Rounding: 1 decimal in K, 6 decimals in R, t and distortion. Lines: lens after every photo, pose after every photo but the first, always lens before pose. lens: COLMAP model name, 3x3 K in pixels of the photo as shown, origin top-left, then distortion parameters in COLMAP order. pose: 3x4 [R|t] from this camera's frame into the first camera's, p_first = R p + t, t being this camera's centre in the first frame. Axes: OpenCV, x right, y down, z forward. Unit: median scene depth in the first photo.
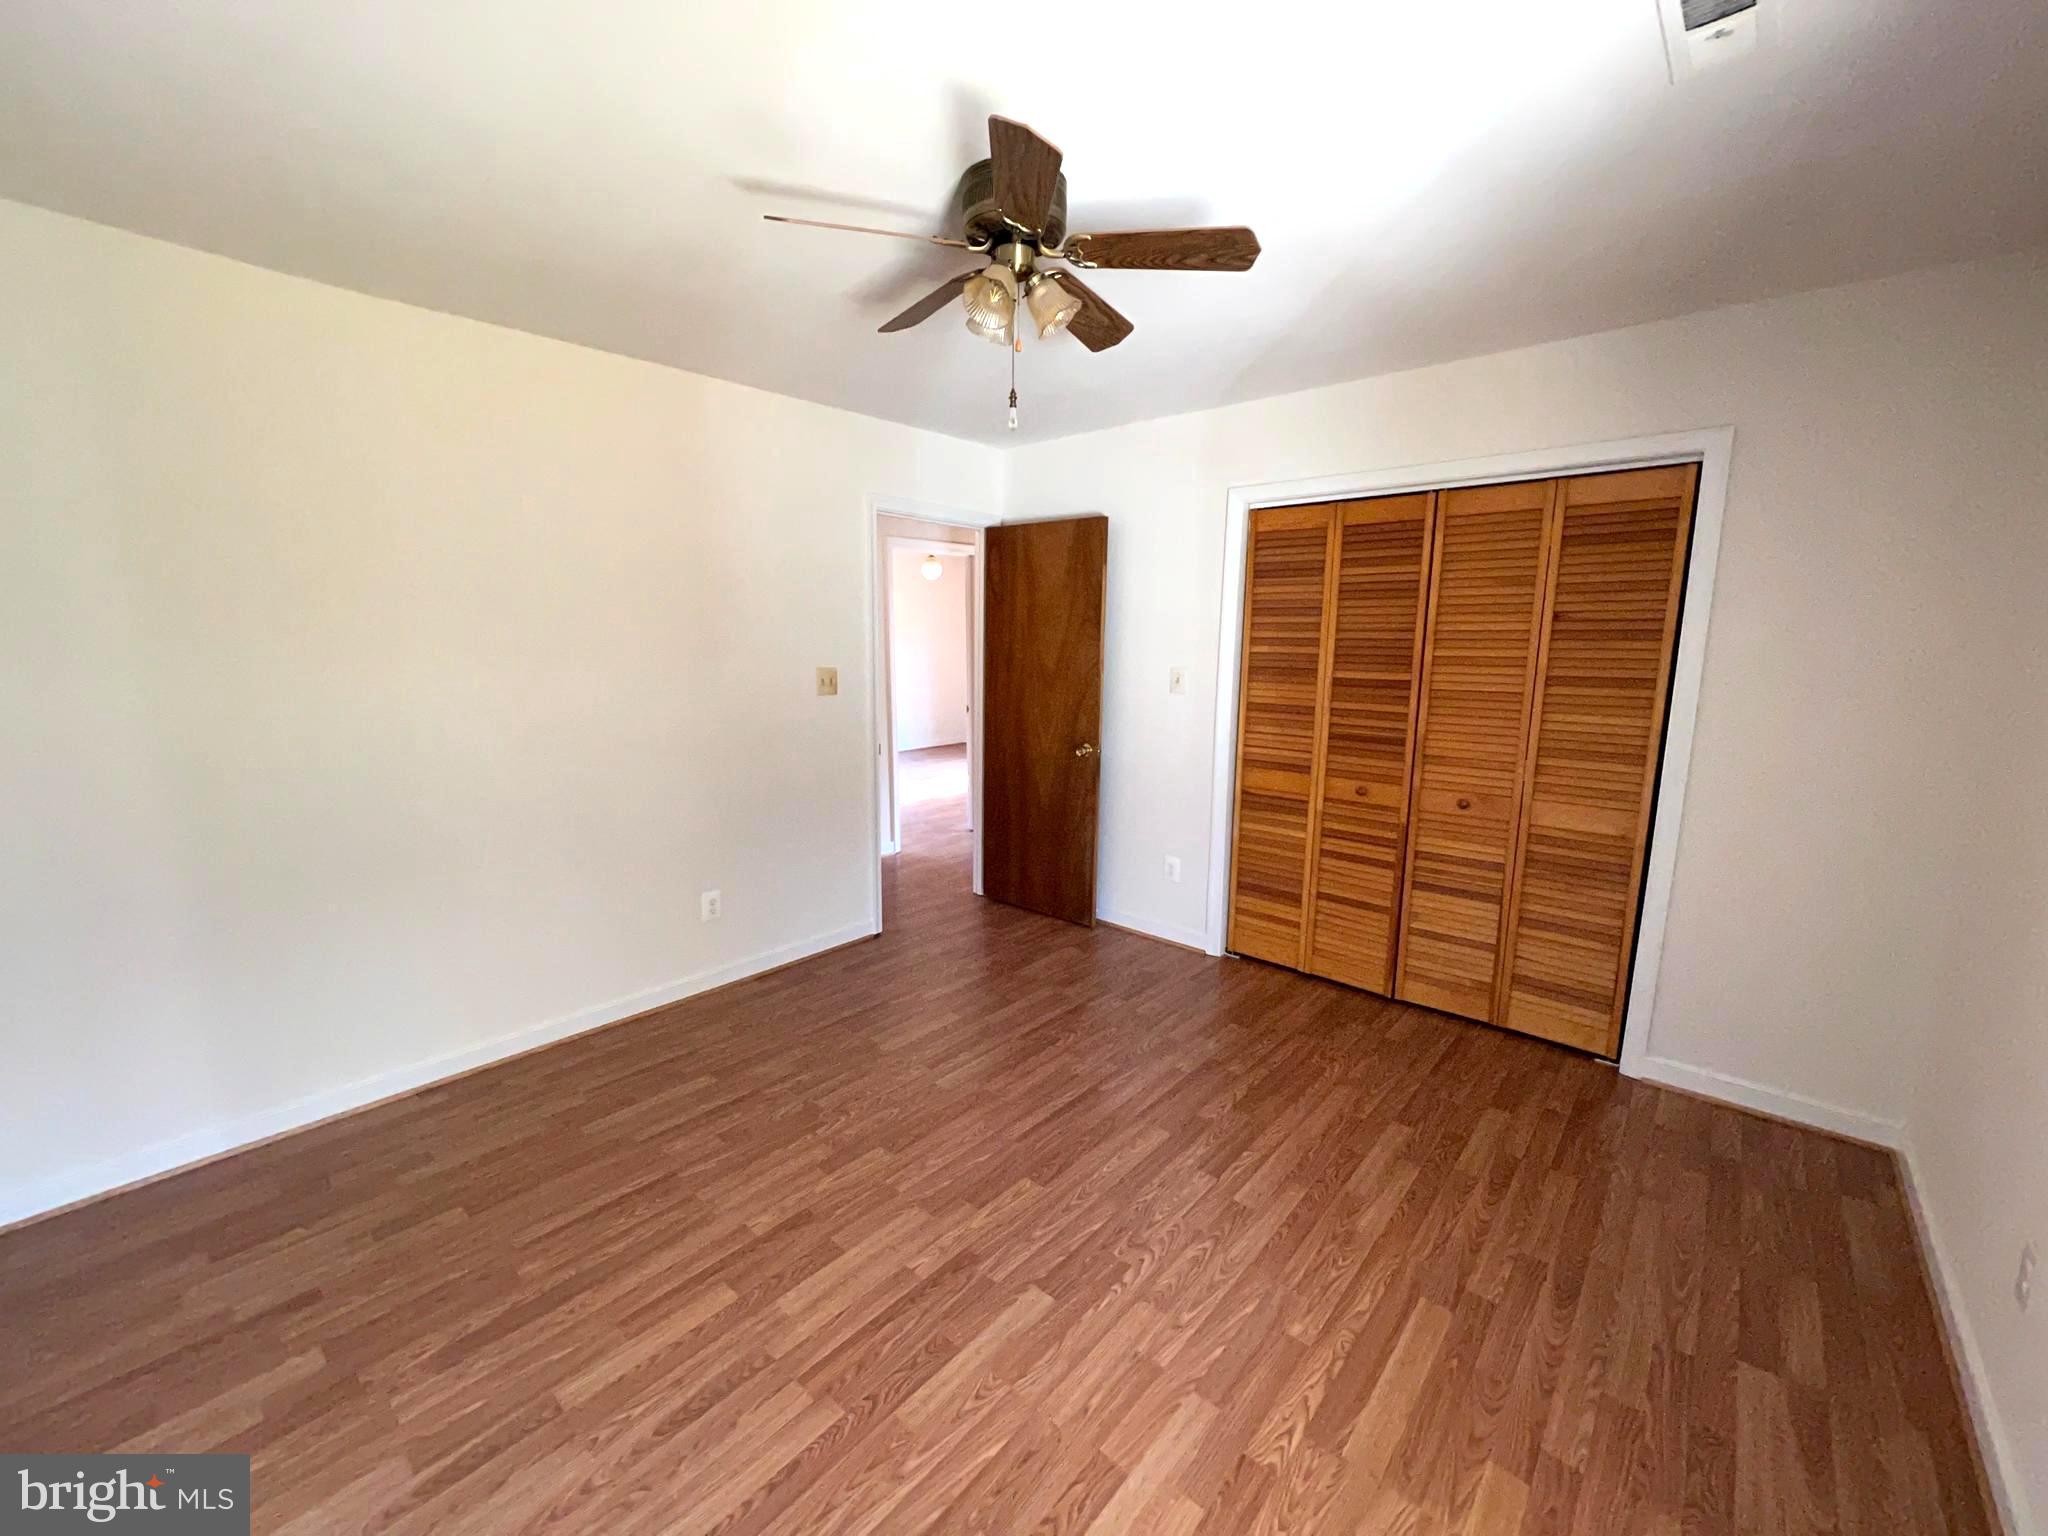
lens RADIAL K [[815.6, 0, 1029.2], [0, 815.6, 784.6], [0, 0, 1]] dist [0.001632, 0.000105]
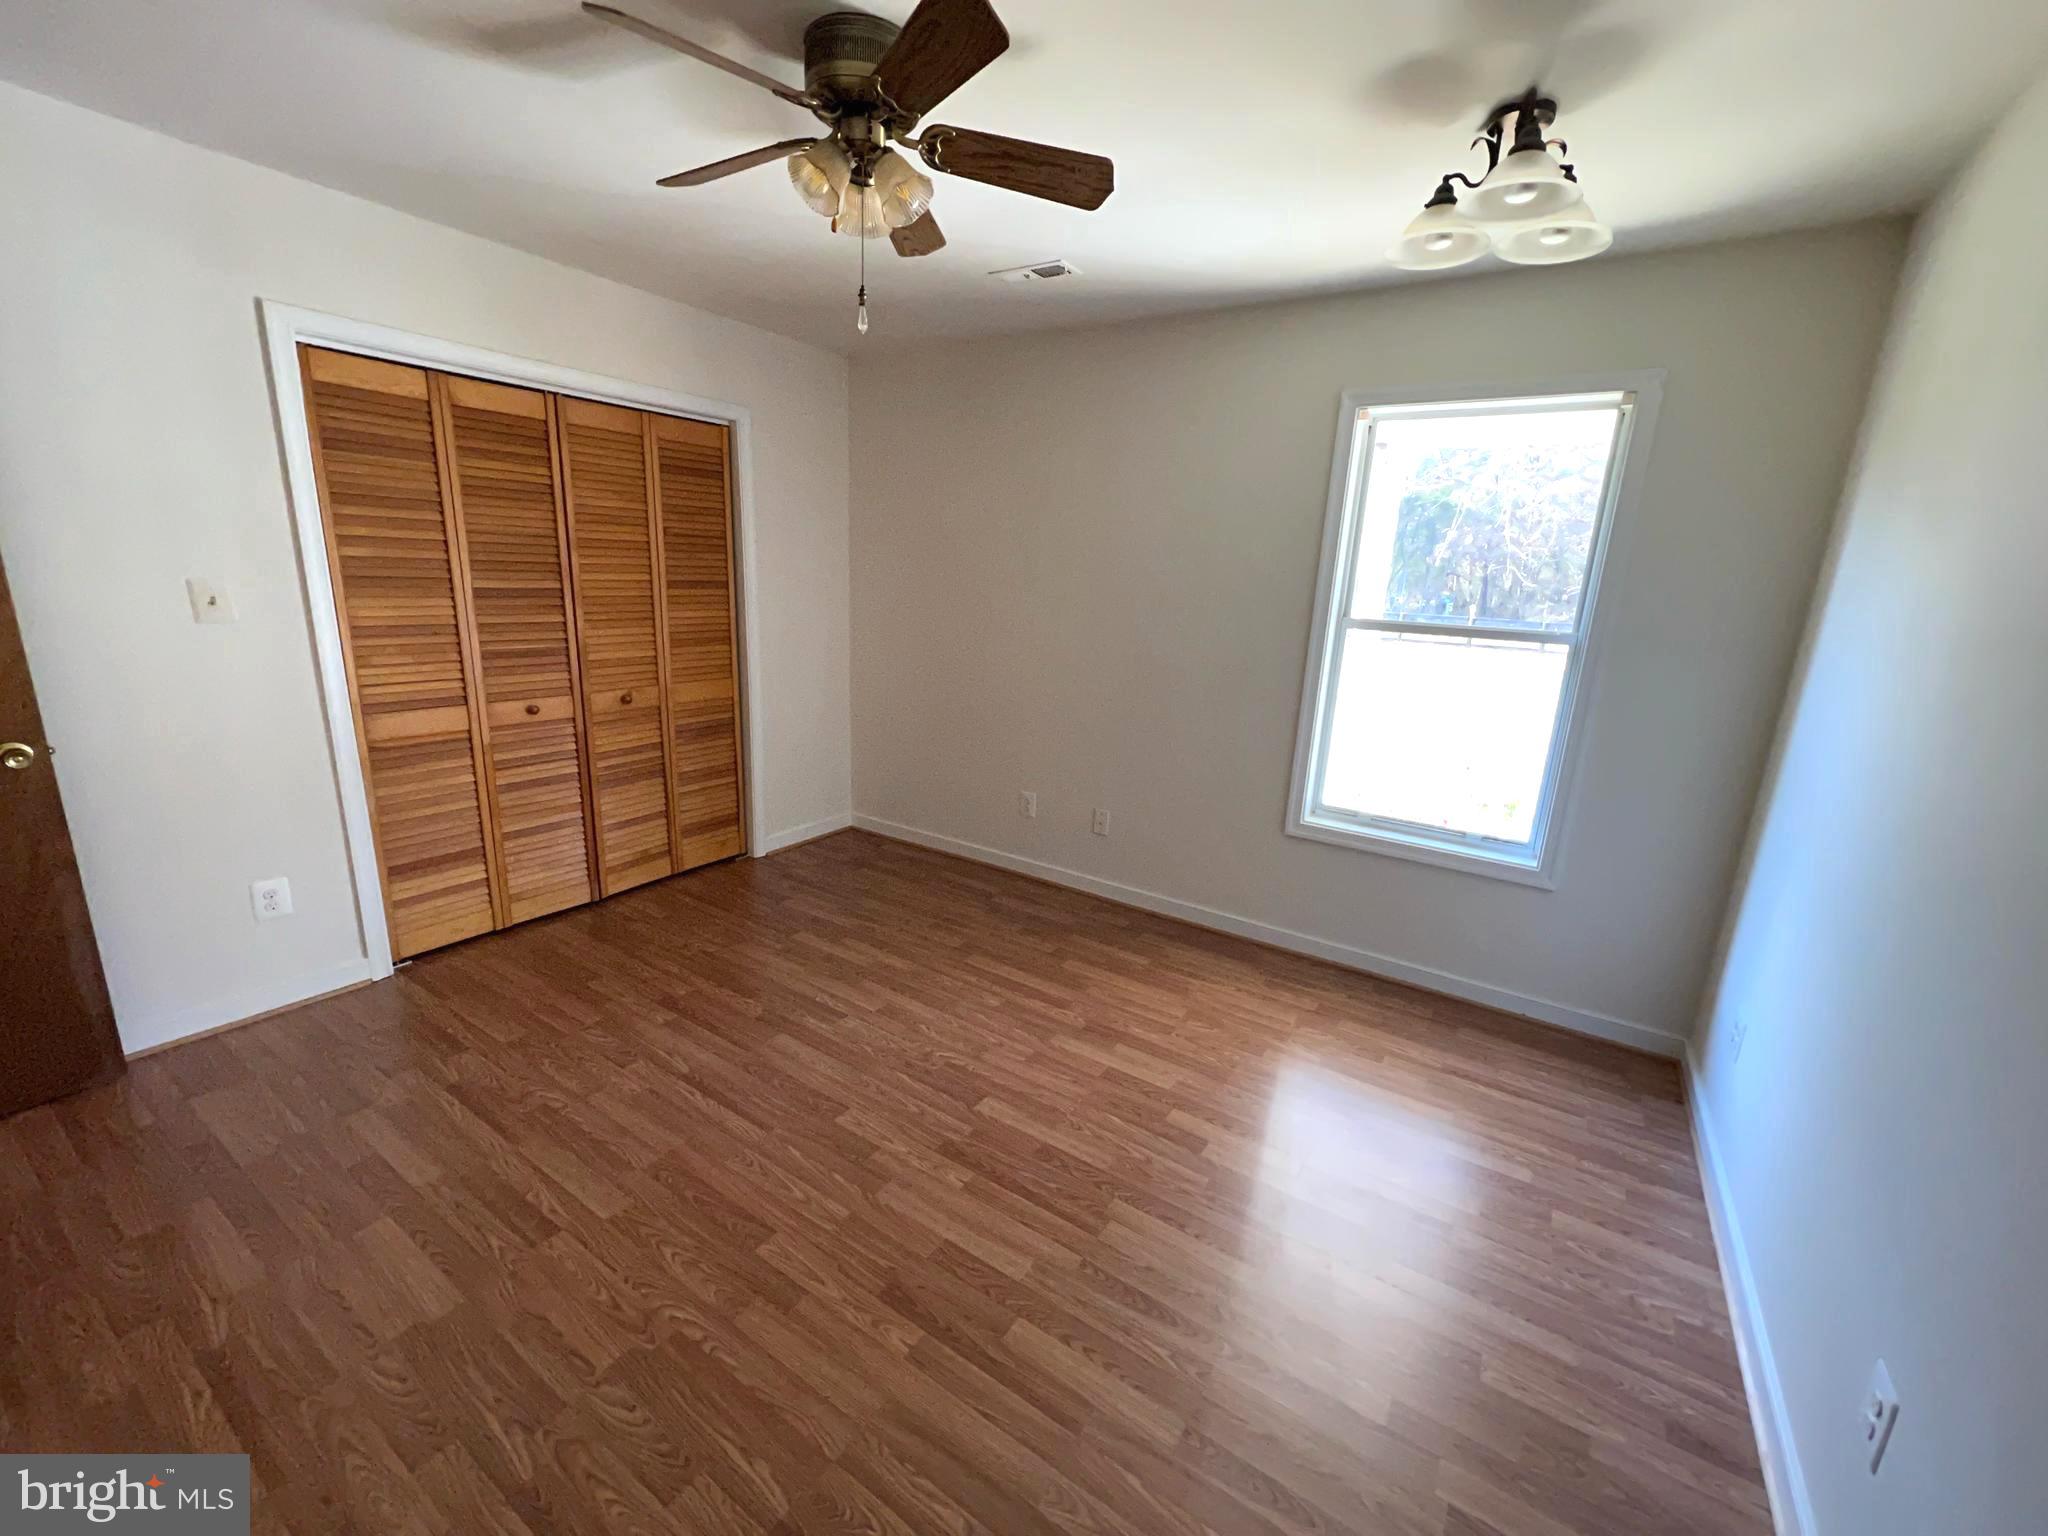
lens RADIAL K [[815.6, 0, 1031.4], [0, 815.6, 778.9], [0, 0, 1]] dist [0.001632, 0.000105]
pose [[-0.140704, -0.258959, 0.955585, -0.705504], [0.136100, 0.950965, 0.277747, -0.118281], [-0.980652, 0.169135, -0.098560, 0.650083]]
